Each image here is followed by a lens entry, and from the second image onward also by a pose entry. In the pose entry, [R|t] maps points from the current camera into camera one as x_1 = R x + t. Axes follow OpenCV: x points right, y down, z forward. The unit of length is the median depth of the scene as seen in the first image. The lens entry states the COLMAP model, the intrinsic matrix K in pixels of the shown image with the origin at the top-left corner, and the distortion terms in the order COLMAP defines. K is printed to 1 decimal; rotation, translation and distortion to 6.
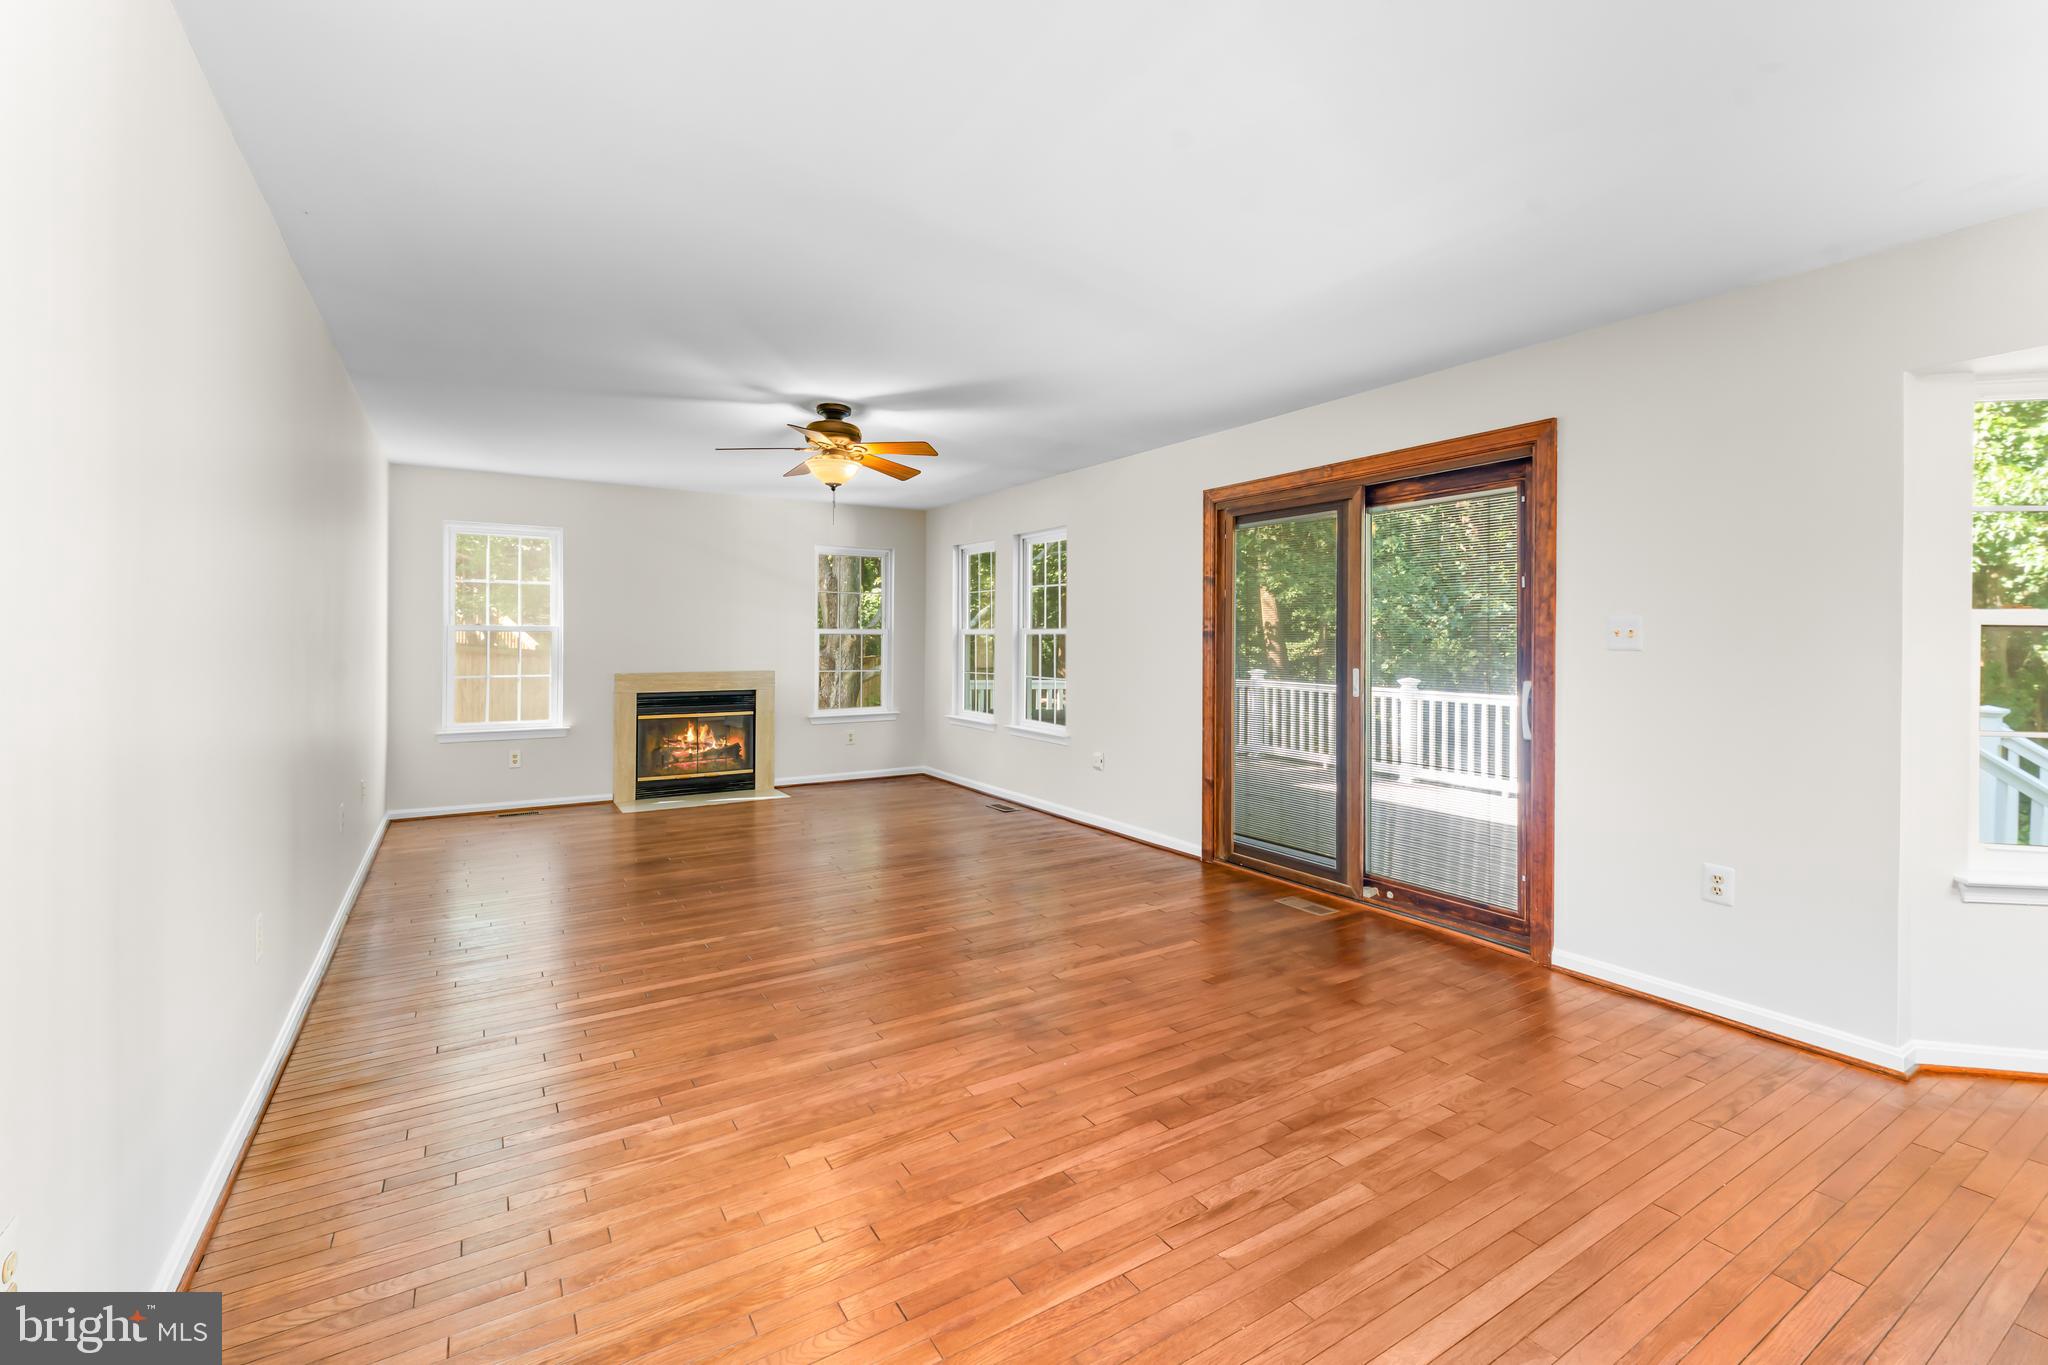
lens RADIAL K [[890.2, 0, 1030.1], [0, 890.2, 656.9], [0, 0, 1]] dist [0.001020, -0.000483]
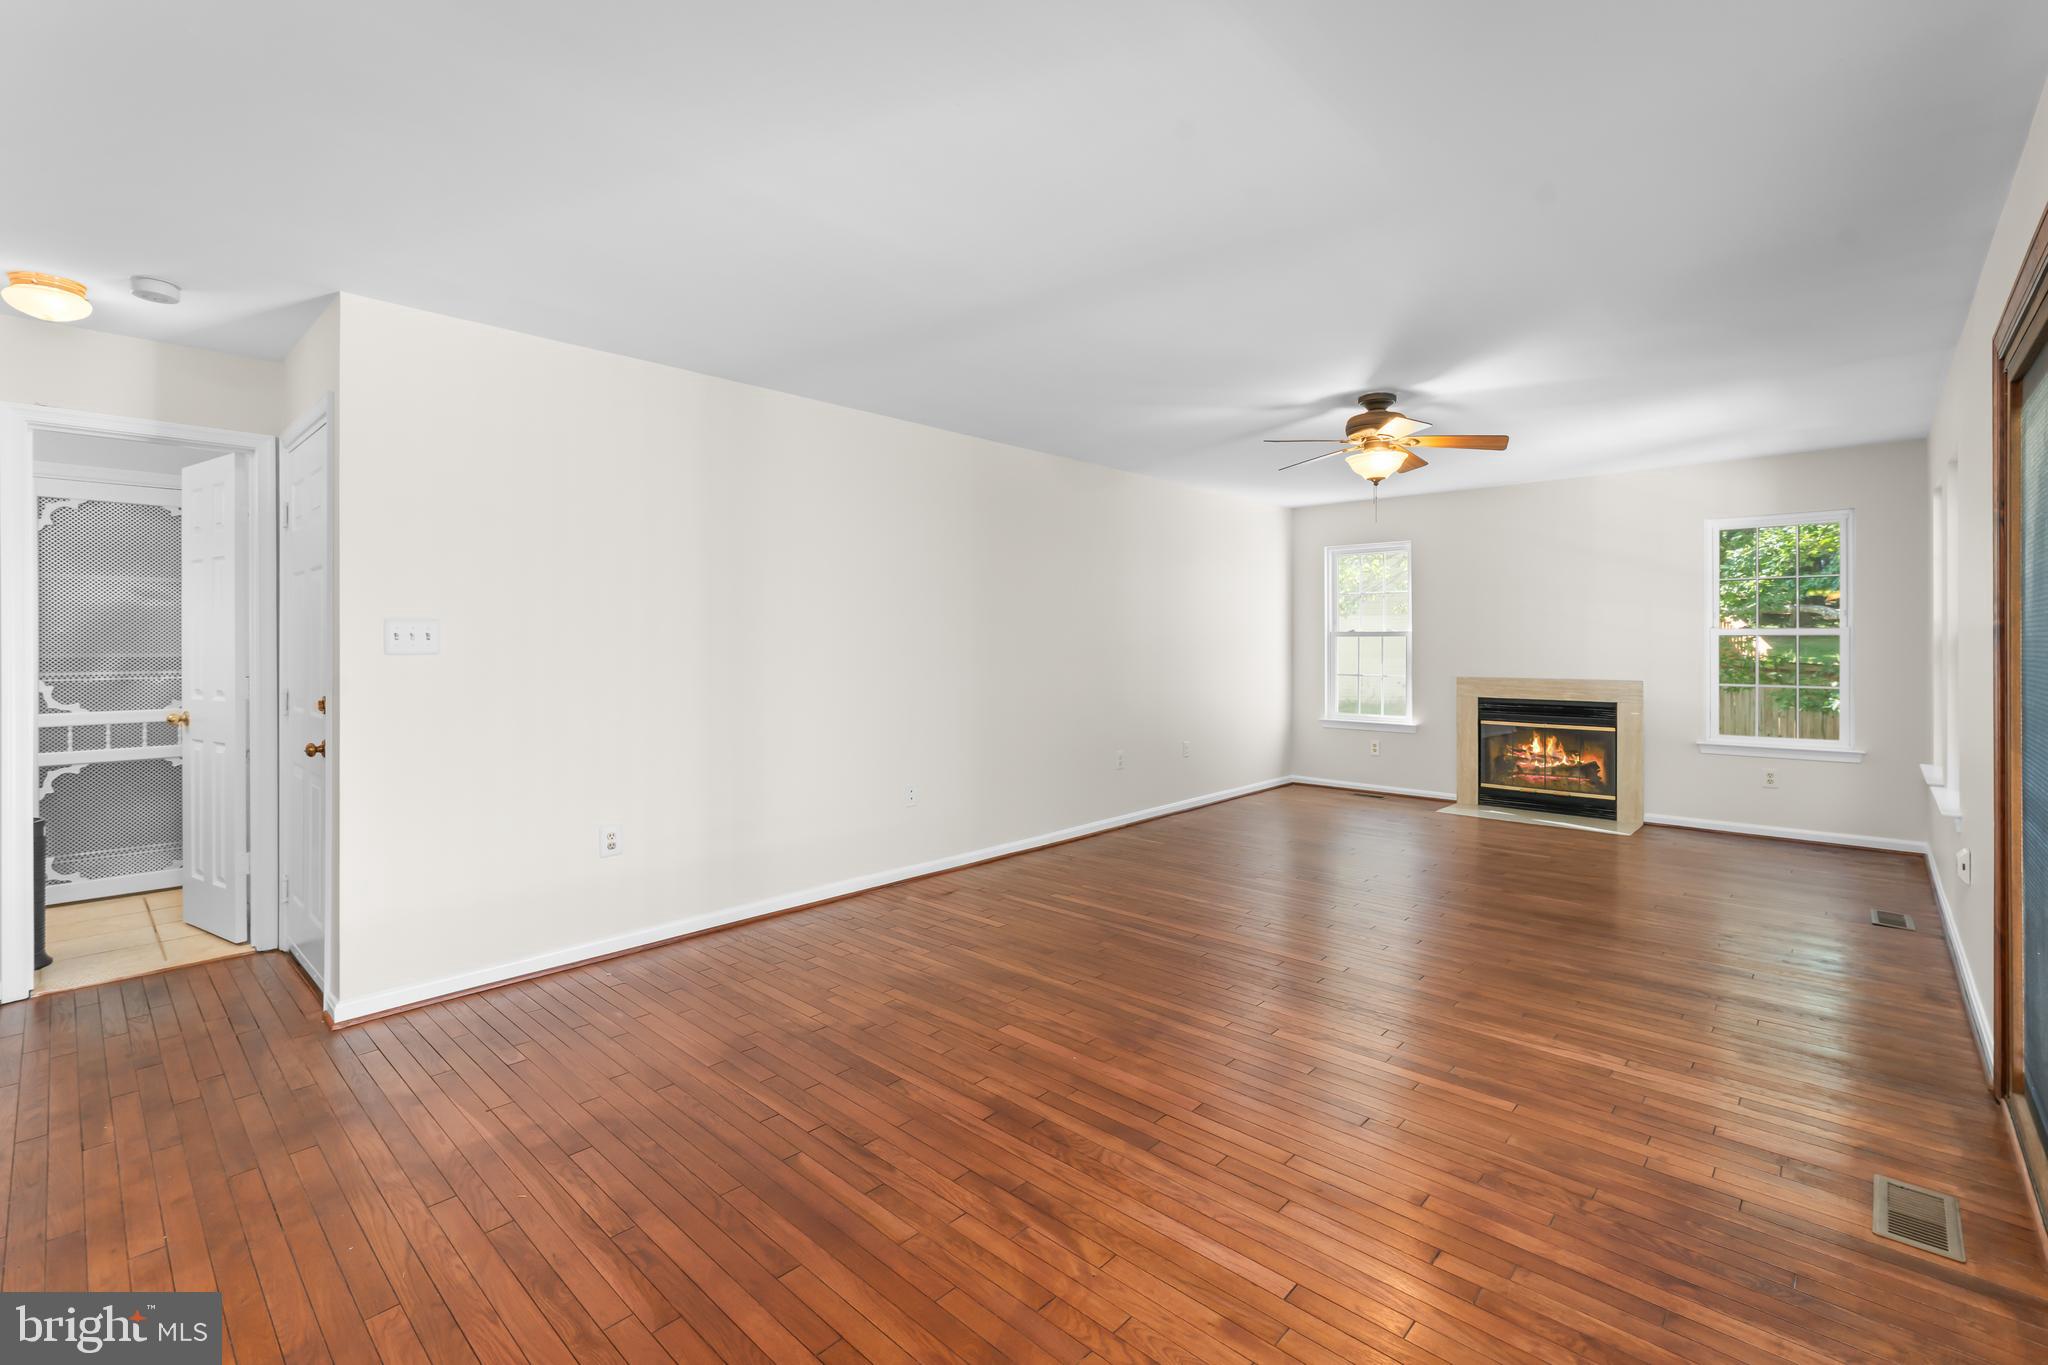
lens RADIAL K [[890.2, 0, 1030.1], [0, 890.2, 656.9], [0, 0, 1]] dist [0.001020, -0.000483]
pose [[0.257148, 0.012364, -0.966293, 0.385272], [-0.015732, 0.999839, 0.008607, -0.004731], [0.966244, 0.012988, 0.257301, 0.259656]]
